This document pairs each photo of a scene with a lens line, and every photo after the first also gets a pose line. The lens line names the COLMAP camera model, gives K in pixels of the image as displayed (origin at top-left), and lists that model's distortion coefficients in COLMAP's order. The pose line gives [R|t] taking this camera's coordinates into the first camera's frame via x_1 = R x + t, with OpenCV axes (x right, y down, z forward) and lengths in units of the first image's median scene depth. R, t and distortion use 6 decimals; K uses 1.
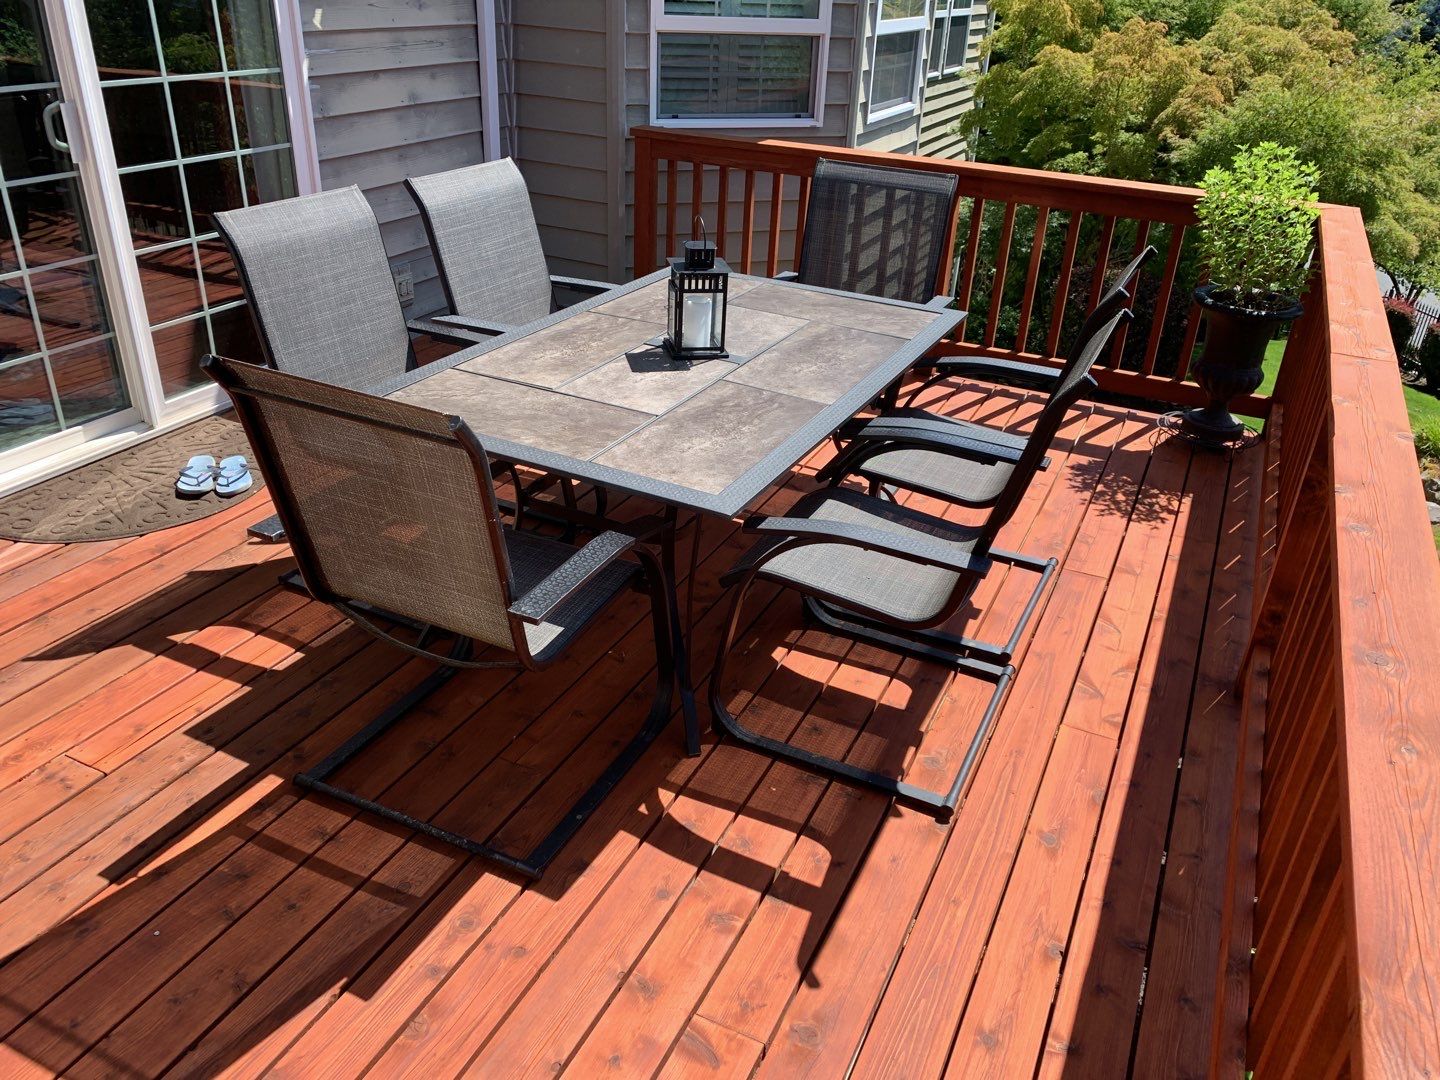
lens RADIAL K [[1107.3, 0, 720.0], [0, 1107.3, 540.0], [0, 0, 1]] dist [0.008464, -0.001426]
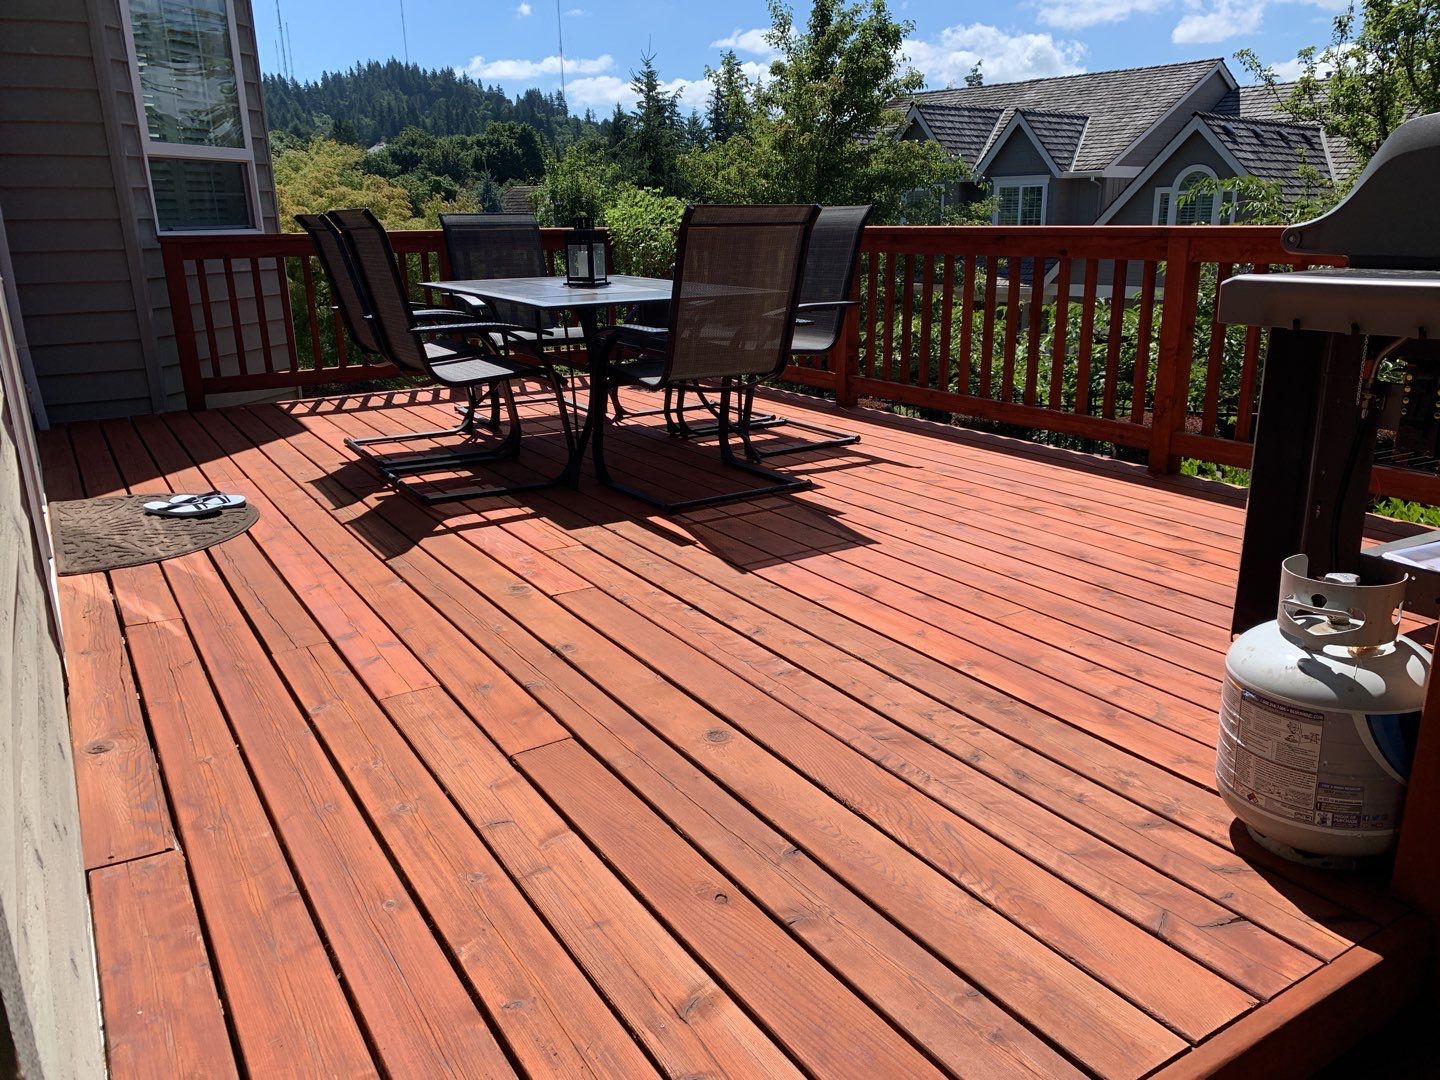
lens RADIAL K [[1104.2, 0, 748.0], [0, 1104.2, 543.7], [0, 0, 1]] dist [0.010900, 0.001071]
pose [[0.527435, -0.292487, 0.797662, -0.856662], [0.430397, 0.901469, 0.045961, 0.128448], [-0.732510, 0.319070, 0.601351, -0.010353]]
